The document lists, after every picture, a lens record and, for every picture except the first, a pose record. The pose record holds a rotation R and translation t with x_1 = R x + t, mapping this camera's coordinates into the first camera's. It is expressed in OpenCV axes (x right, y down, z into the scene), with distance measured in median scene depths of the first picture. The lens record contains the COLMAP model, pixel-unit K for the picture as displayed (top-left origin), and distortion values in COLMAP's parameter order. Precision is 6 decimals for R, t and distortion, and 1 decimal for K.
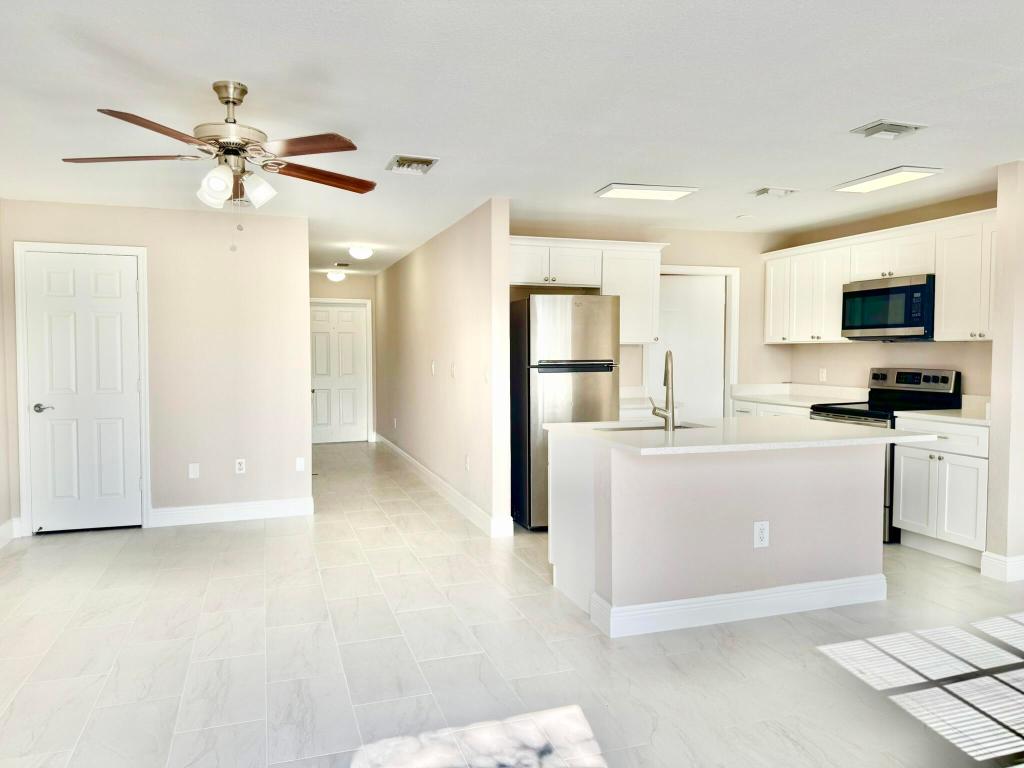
lens RADIAL K [[717.1, 0, 510.3], [0, 717.1, 387.4], [0, 0, 1]] dist [0.087940, -0.106950]
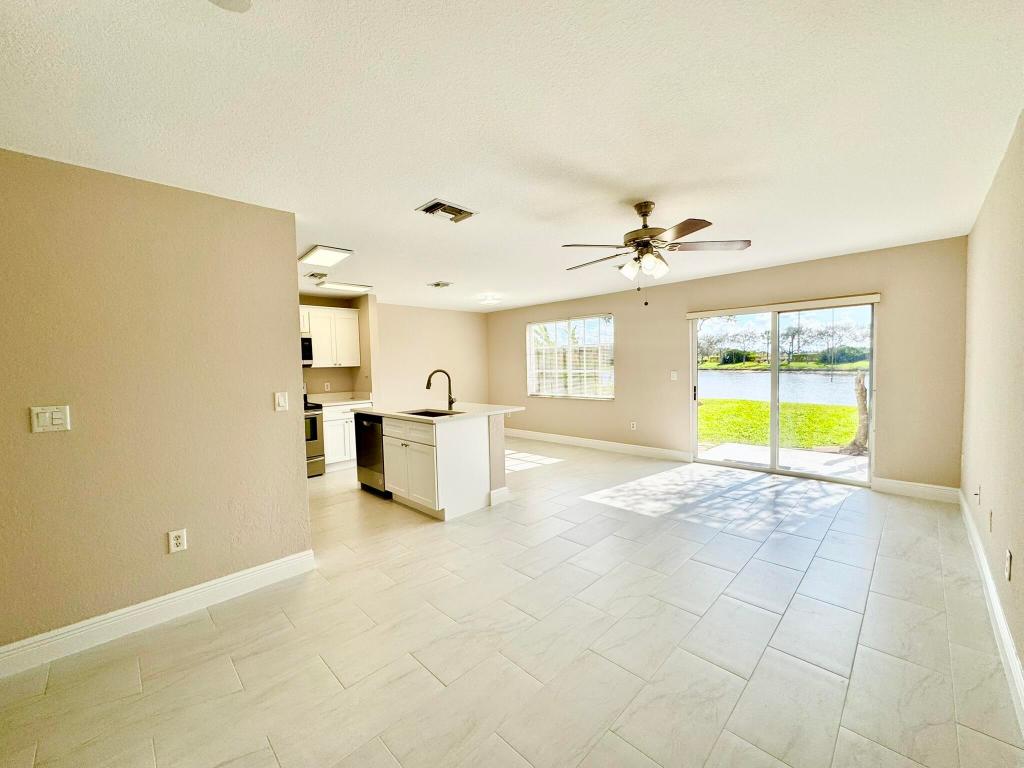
lens RADIAL K [[408.8, 0, 511.3], [0, 408.8, 382.4], [0, 0, 1]] dist [-0.002665, 0.000202]
pose [[-0.435802, -0.033289, 0.899427, -0.604932], [0.070209, 0.995013, 0.070845, -0.057560], [-0.897300, 0.094022, -0.431292, 0.944653]]
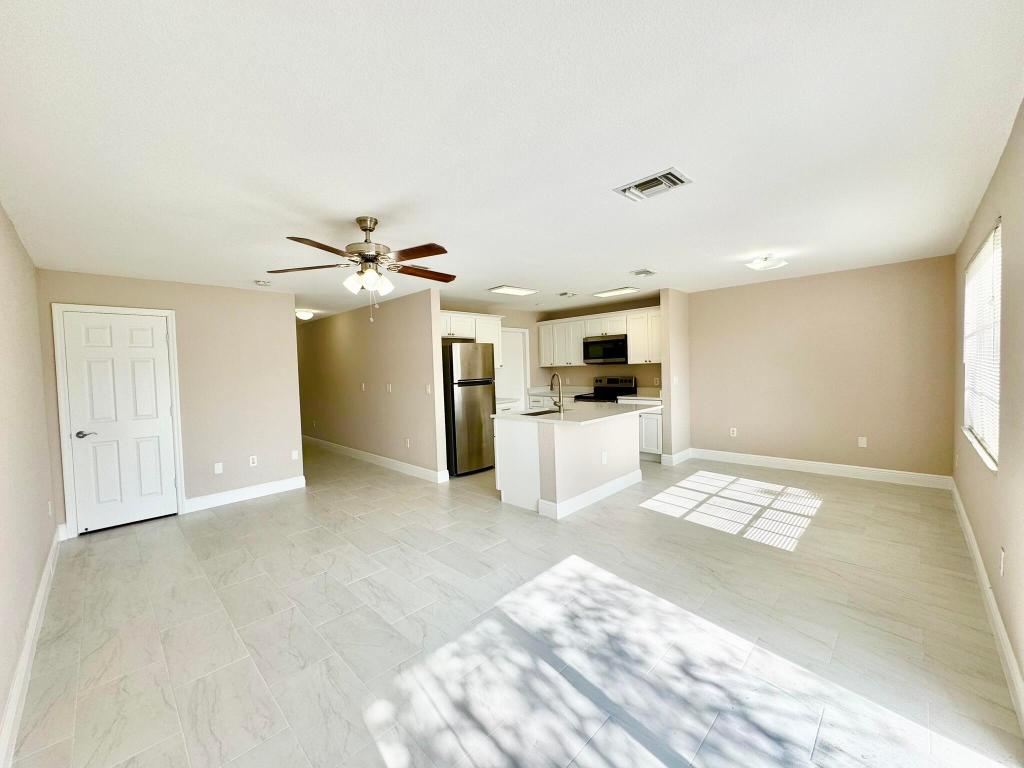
lens RADIAL K [[408.8, 0, 511.3], [0, 408.8, 382.4], [0, 0, 1]] dist [-0.002665, 0.000202]
pose [[0.896201, -0.045221, 0.441338, -0.282865], [0.055107, 0.998434, -0.009598, -0.014249], [-0.440213, 0.032923, 0.897290, 0.030675]]
